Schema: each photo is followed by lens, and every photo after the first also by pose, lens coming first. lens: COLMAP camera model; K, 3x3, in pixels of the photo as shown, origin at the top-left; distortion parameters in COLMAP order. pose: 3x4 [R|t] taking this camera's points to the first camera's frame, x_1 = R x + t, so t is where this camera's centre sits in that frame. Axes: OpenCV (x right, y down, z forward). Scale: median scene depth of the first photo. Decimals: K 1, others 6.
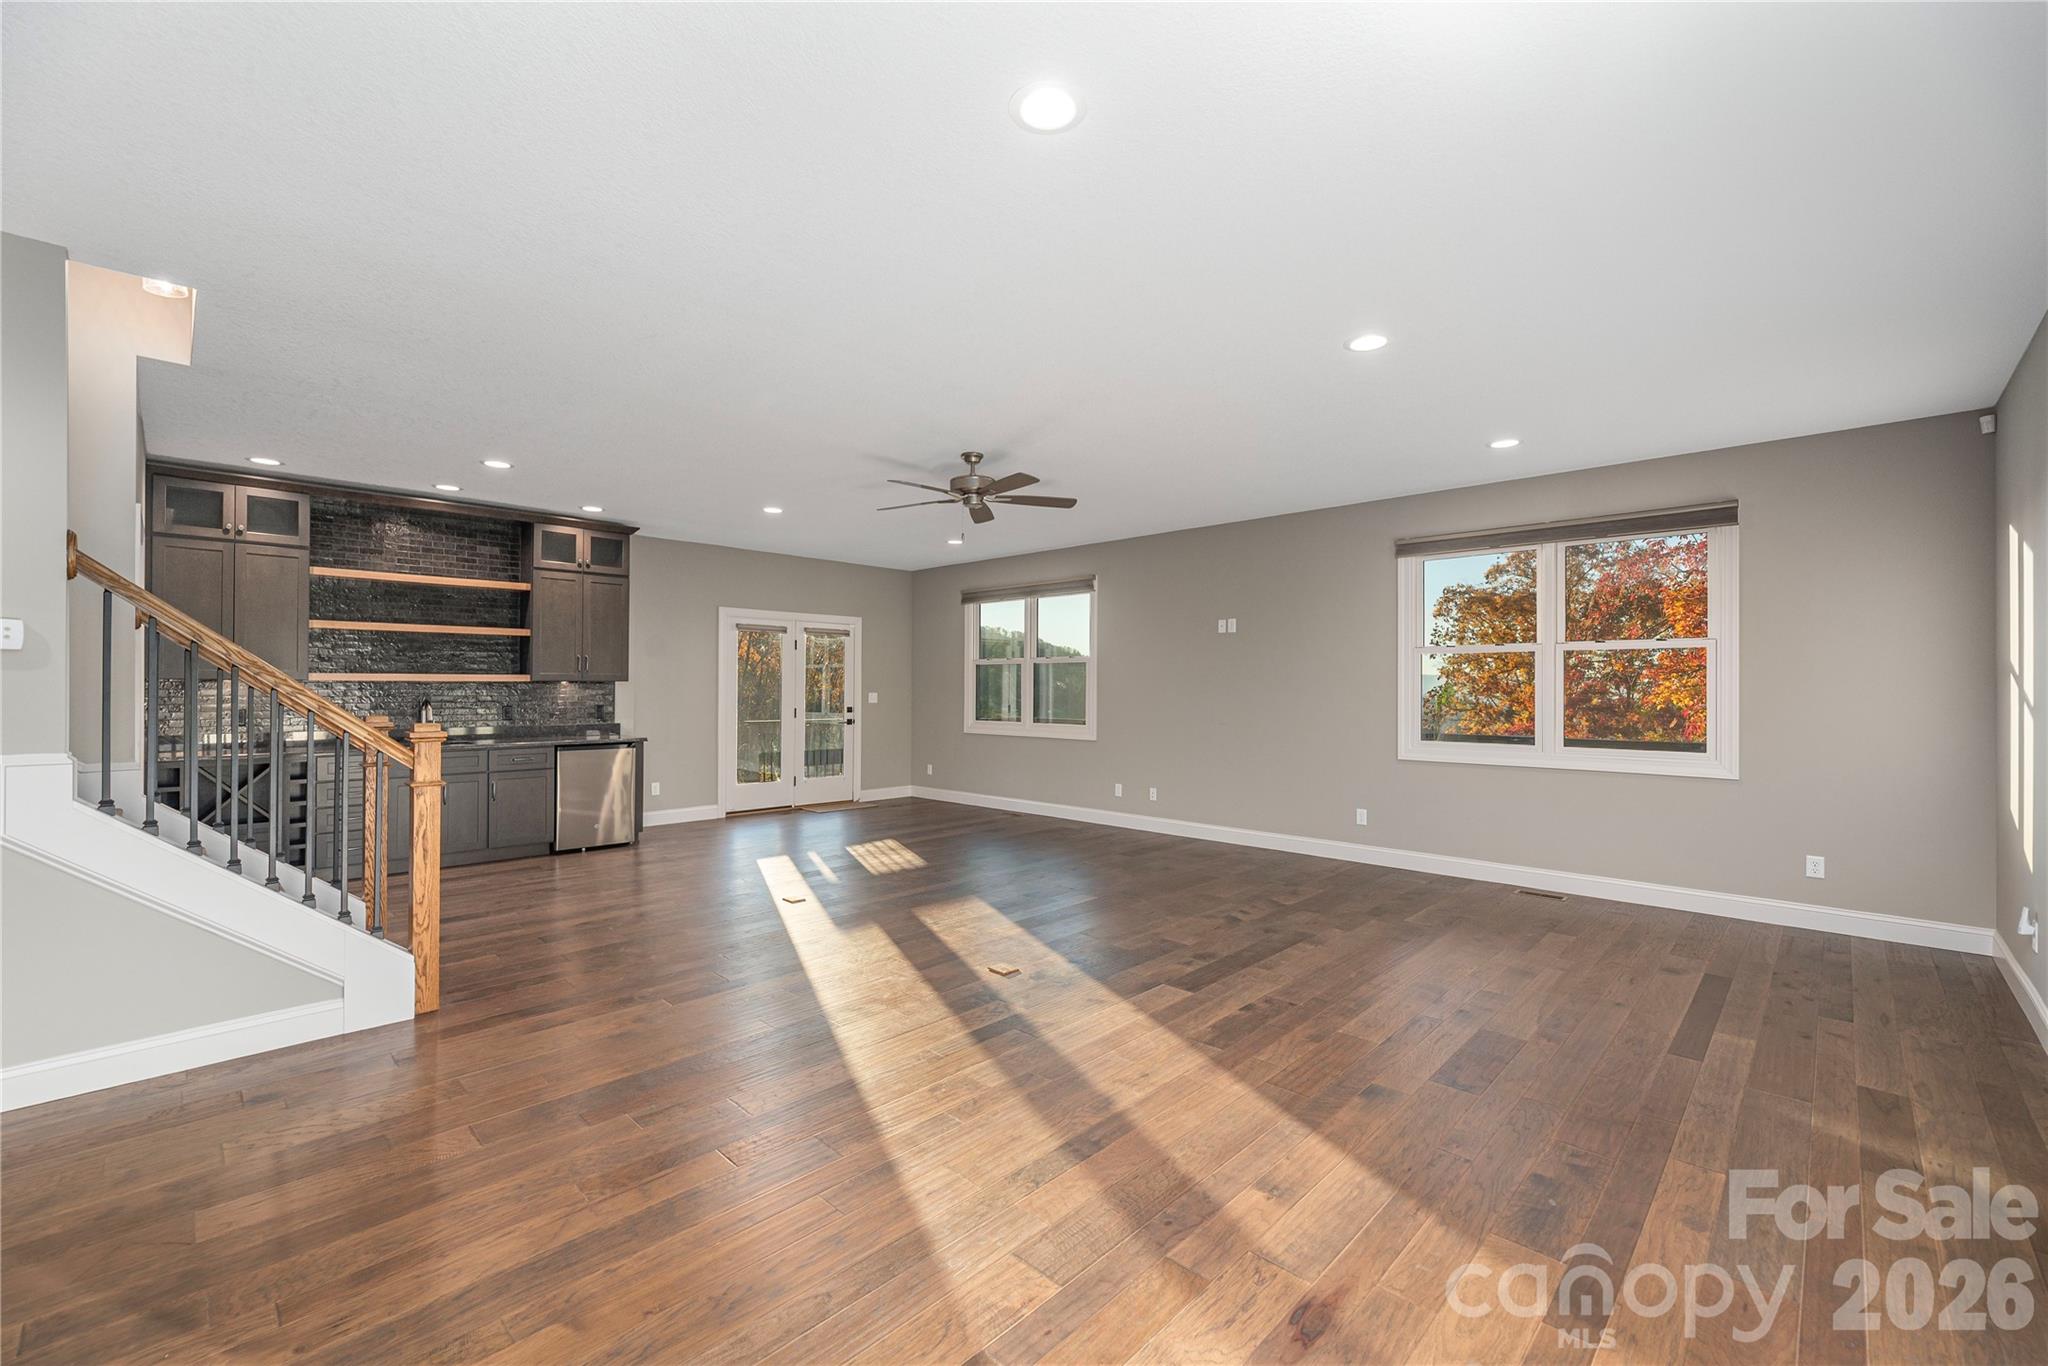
lens RADIAL K [[837.6, 0, 1024.0], [0, 837.6, 683.0], [0, 0, 1]] dist [0.000325, -0.012921]
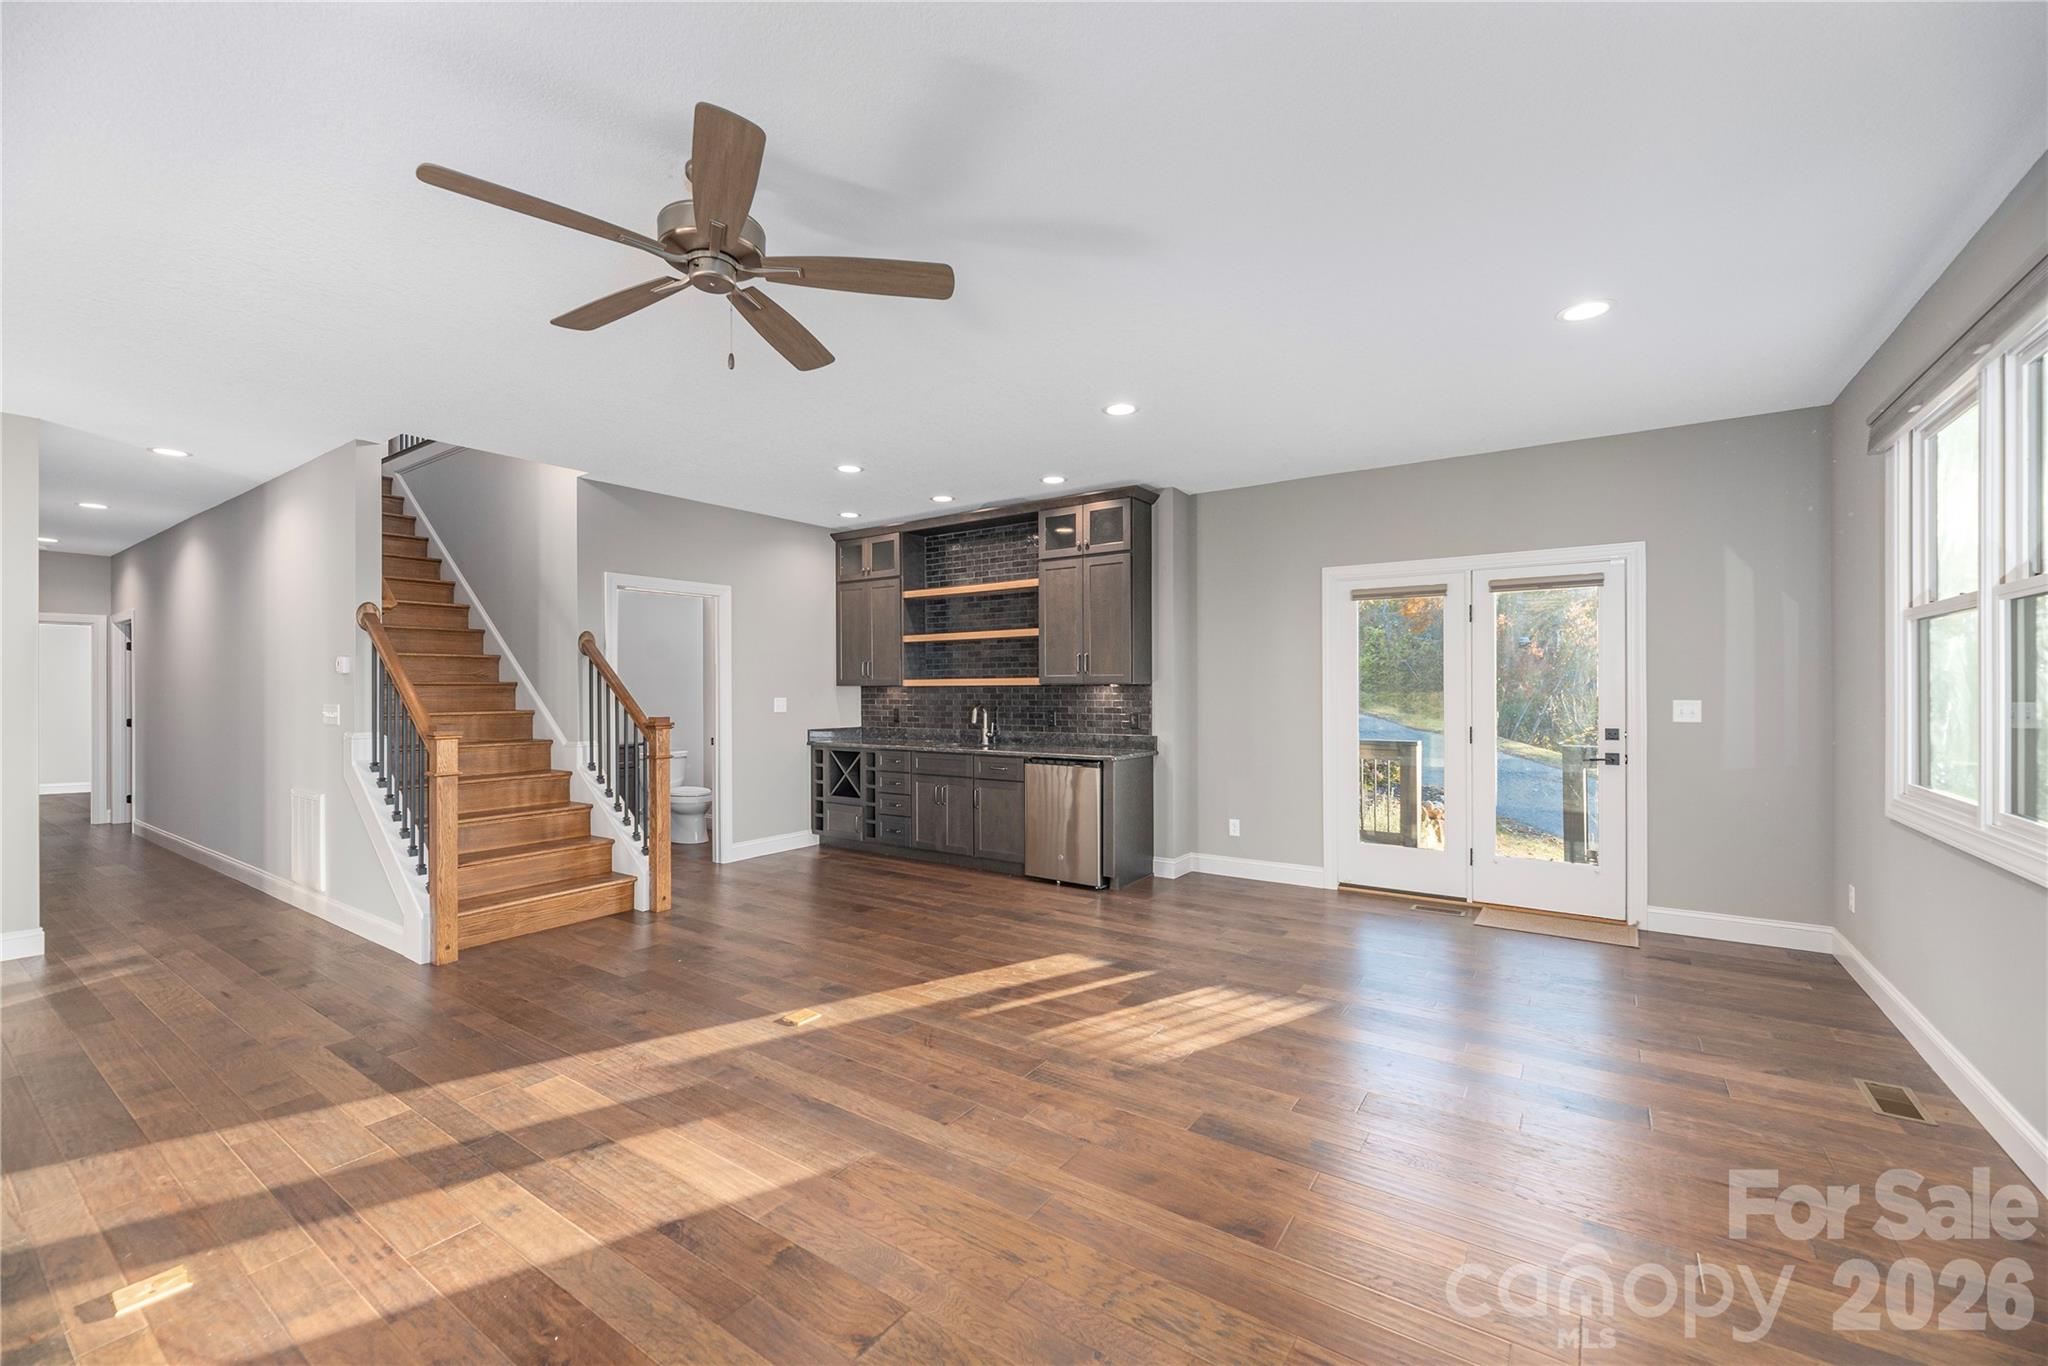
lens RADIAL K [[837.6, 0, 1024.0], [0, 837.6, 683.0], [0, 0, 1]] dist [0.000325, -0.012921]
pose [[0.170394, -0.009449, -0.985331, 0.245325], [0.011423, 0.999906, -0.007613, 0.001914], [0.985310, -0.009958, 0.170486, 0.656835]]
